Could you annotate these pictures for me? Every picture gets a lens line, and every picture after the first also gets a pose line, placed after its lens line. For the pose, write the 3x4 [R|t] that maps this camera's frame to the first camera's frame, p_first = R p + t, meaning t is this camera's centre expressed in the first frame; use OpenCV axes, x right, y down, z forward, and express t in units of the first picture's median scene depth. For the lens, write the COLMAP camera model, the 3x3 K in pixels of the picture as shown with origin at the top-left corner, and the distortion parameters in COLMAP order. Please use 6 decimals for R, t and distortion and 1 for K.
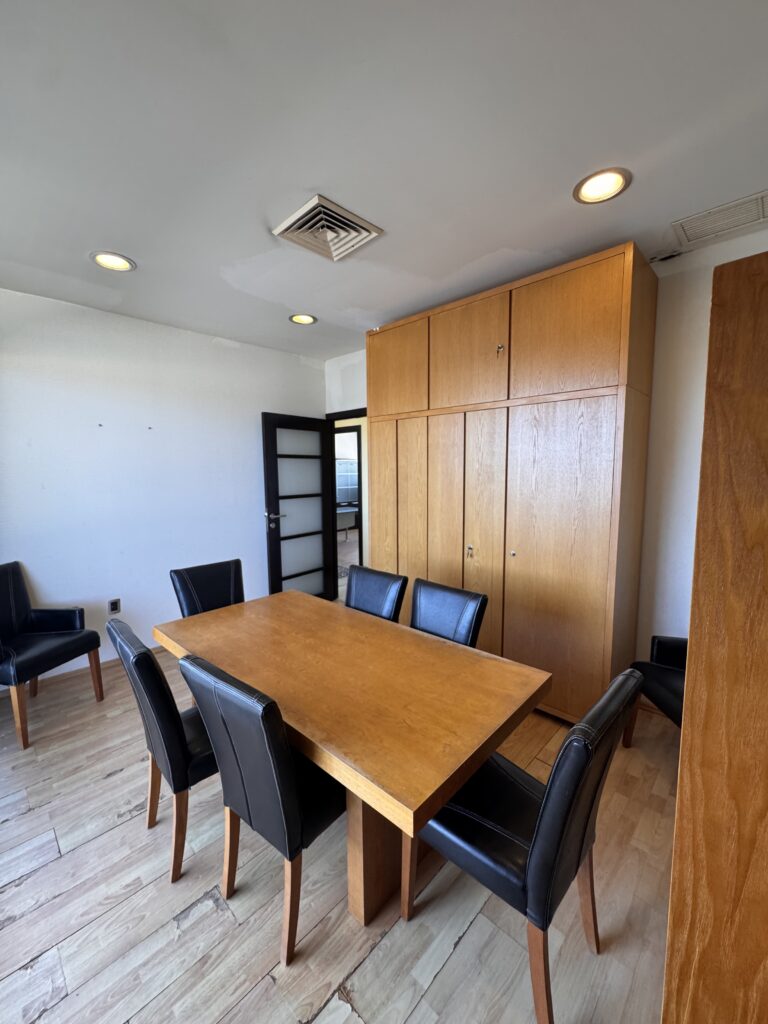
lens RADIAL K [[408.6, 0, 384.8], [0, 408.6, 511.0], [0, 0, 1]] dist [-0.000890, 0.000952]
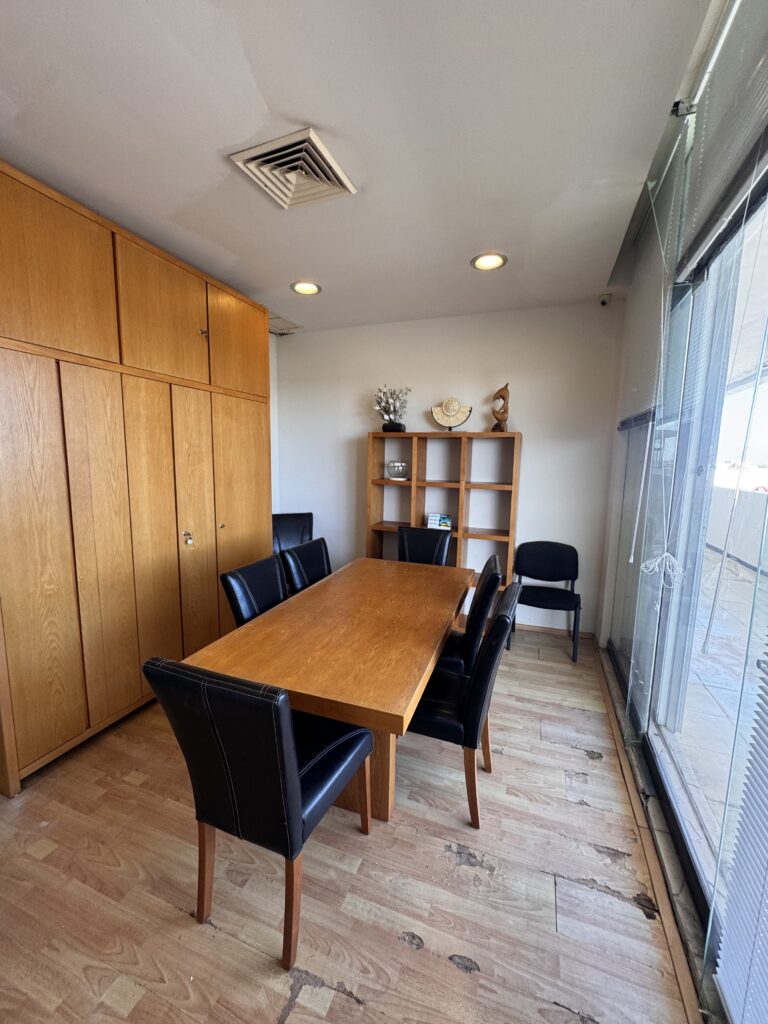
lens RADIAL K [[408.6, 0, 384.8], [0, 408.6, 511.0], [0, 0, 1]] dist [-0.000890, 0.000952]
pose [[-0.395544, -0.118028, 0.910832, -0.892578], [0.083124, 0.983038, 0.163482, -0.082719], [-0.914678, 0.140377, -0.379024, 1.024206]]
